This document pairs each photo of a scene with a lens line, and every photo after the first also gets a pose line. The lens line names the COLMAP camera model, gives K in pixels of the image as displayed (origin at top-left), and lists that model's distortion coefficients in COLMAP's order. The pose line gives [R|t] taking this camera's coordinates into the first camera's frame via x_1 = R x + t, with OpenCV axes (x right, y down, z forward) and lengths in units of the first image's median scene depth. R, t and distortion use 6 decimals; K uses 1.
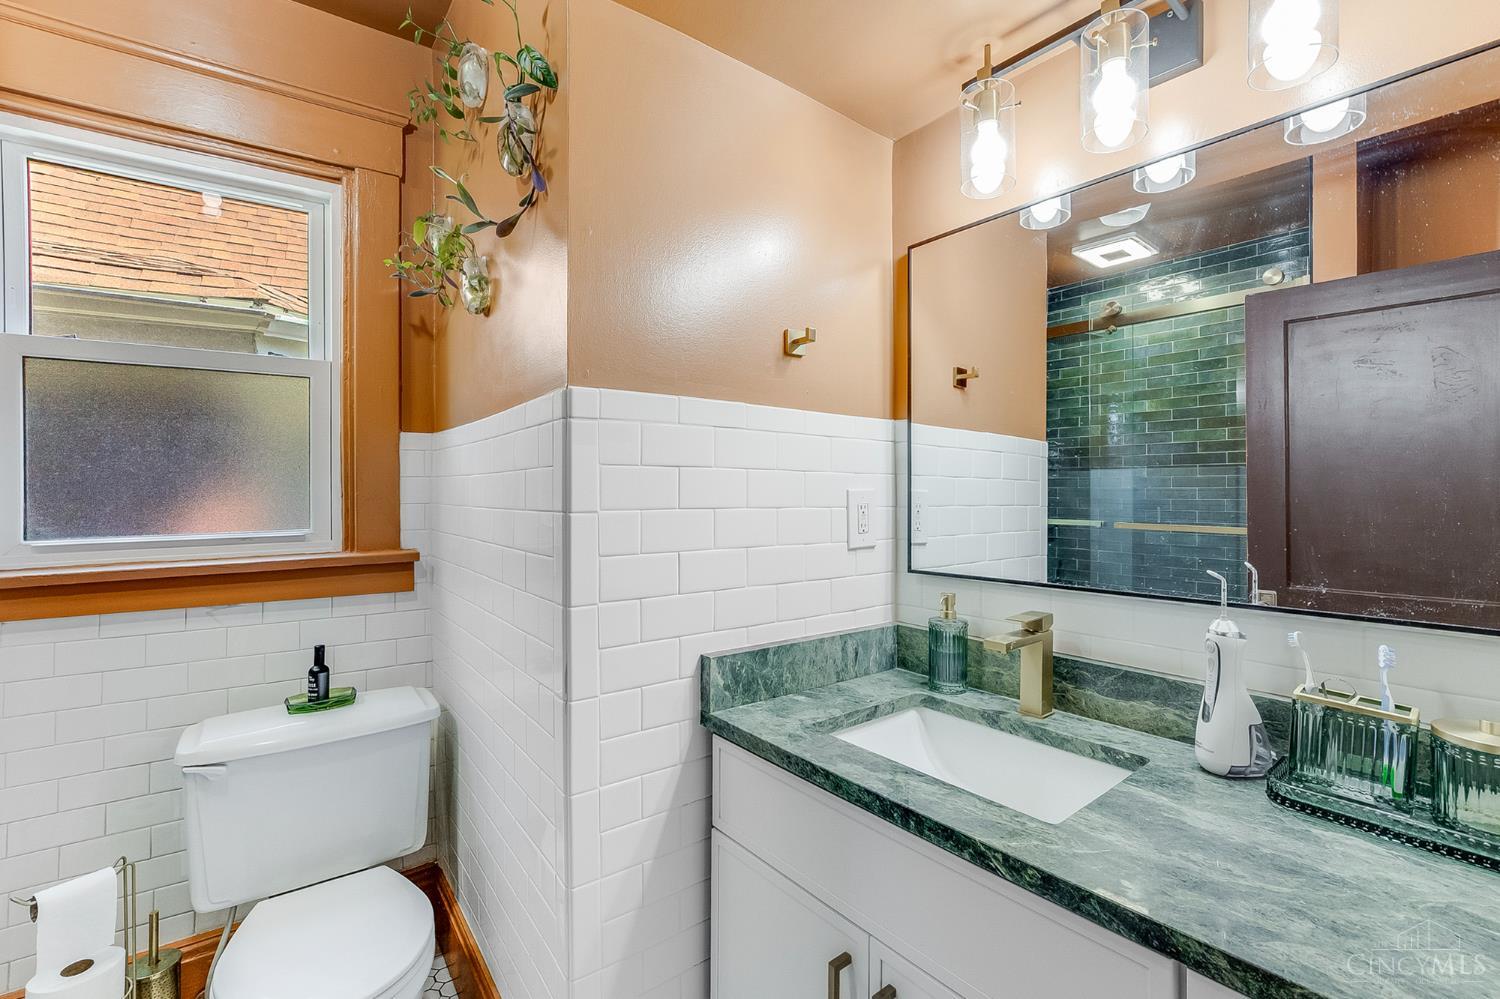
lens RADIAL K [[686.0, 0, 751.4], [0, 686.0, 490.7], [0, 0, 1]] dist [0.000520, 0.000484]
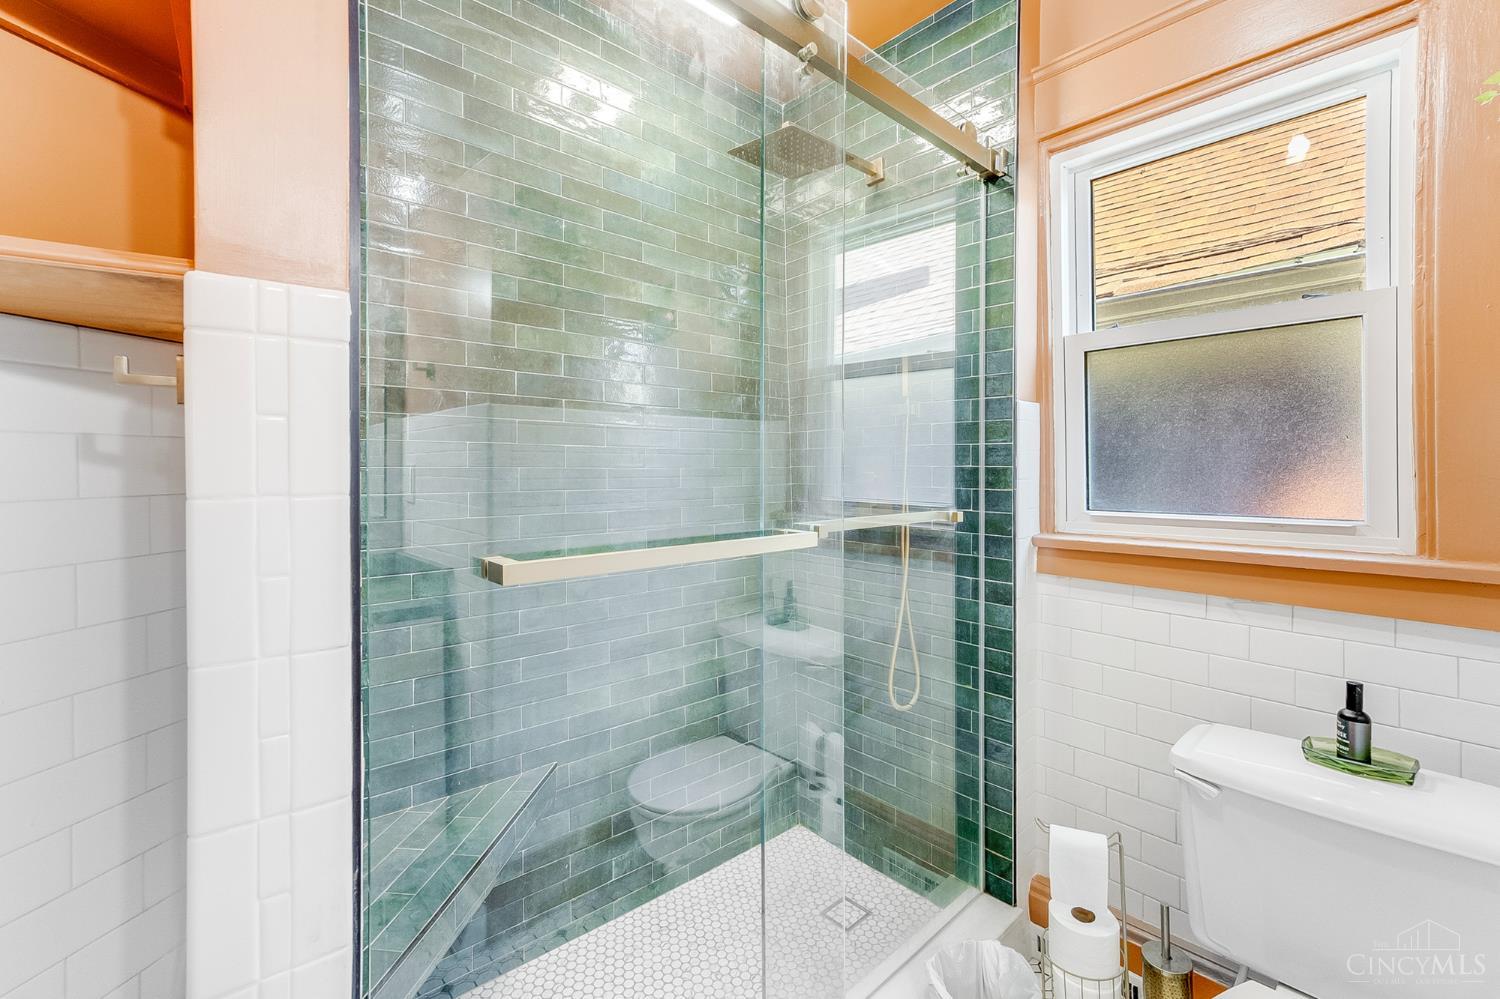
lens RADIAL K [[650.3, 0, 752.5], [0, 650.3, 469.2], [0, 0, 1]] dist [0.000342, 0.000226]
pose [[0.125626, 0.006417, -0.992057, -0.030118], [0.002365, 0.999974, 0.006768, -0.005712], [0.992075, -0.003197, 0.125607, 0.280294]]
